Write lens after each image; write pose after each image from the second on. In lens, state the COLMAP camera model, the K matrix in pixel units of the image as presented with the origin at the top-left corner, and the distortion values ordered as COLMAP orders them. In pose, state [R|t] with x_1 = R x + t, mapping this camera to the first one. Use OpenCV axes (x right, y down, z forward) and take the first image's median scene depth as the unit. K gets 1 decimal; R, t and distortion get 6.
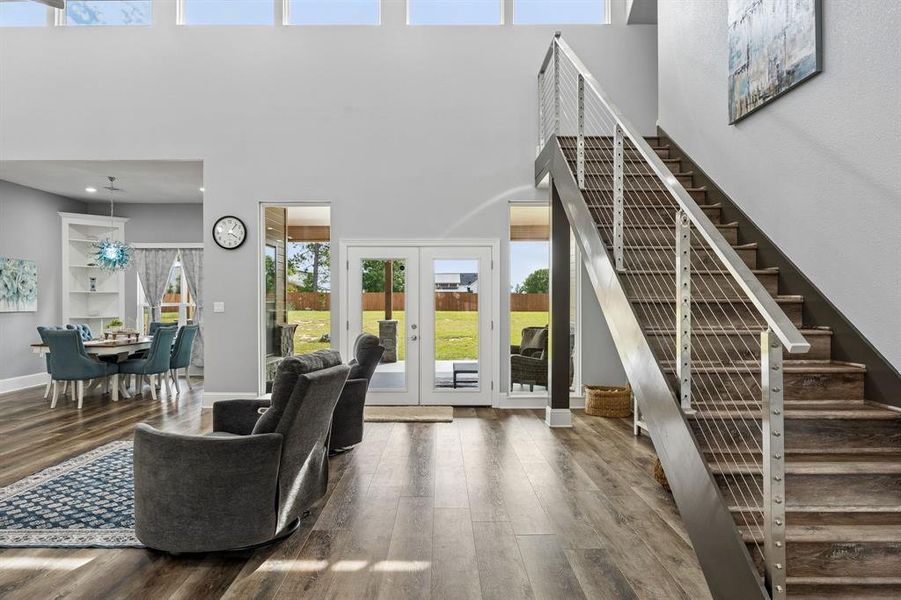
lens RADIAL K [[546.3, 0, 443.4], [0, 546.3, 301.5], [0, 0, 1]] dist [-0.005274, -0.000430]
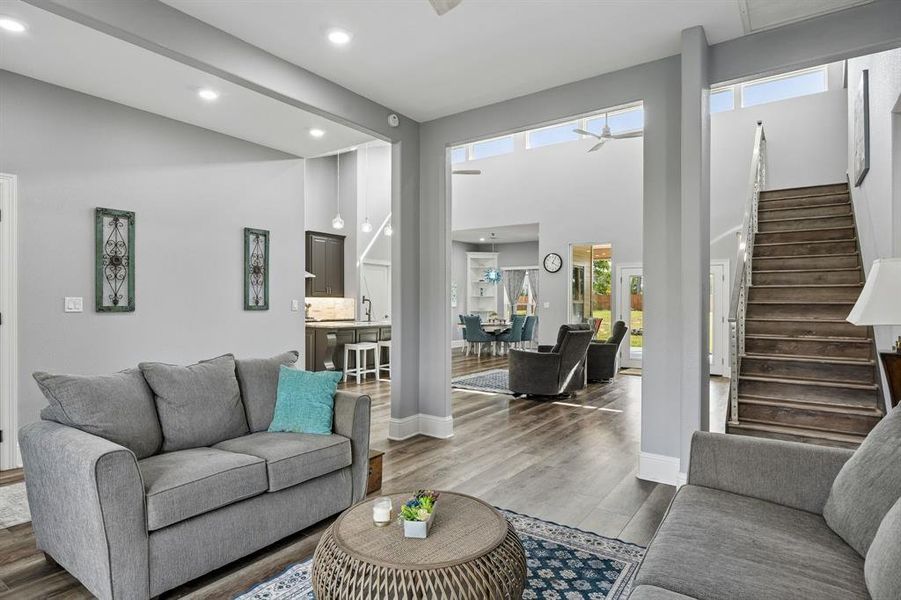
lens RADIAL K [[489.0, 0, 450.5], [0, 489.0, 300.0], [0, 0, 1]] dist [-0.000297, -0.000219]
pose [[0.819658, 0.004199, -0.572837, 0.218769], [-0.007865, 0.999961, -0.003923, 0.001504], [0.572799, 0.007721, 0.819660, -0.433375]]
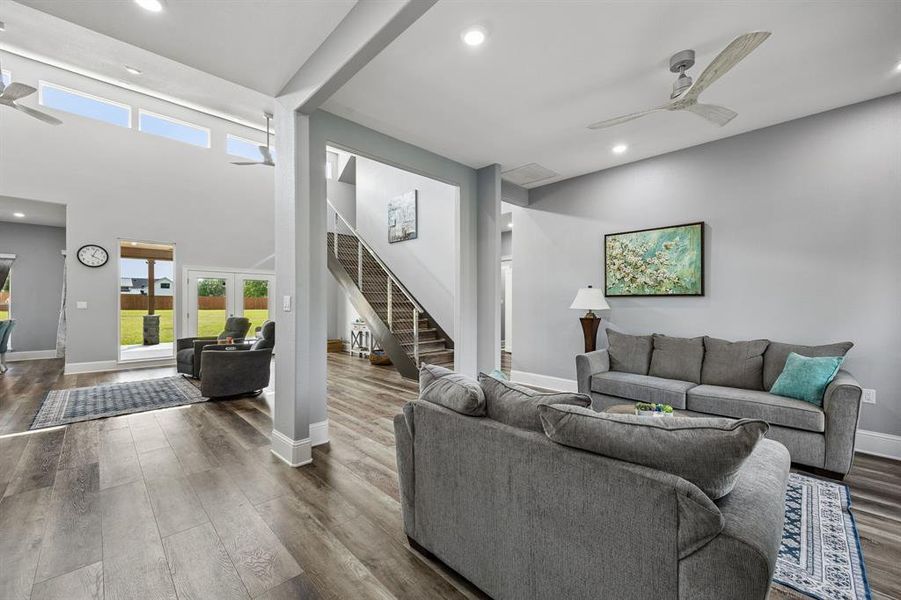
lens RADIAL K [[356.0, 0, 450.5], [0, 356.0, 300.0], [0, 0, 1]] dist [-0.009012, -0.000020]
pose [[0.706811, 0.007153, 0.707366, -0.351369], [-0.002061, 0.999965, -0.008052, 0.000718], [-0.707400, 0.004233, 0.706801, -0.352526]]
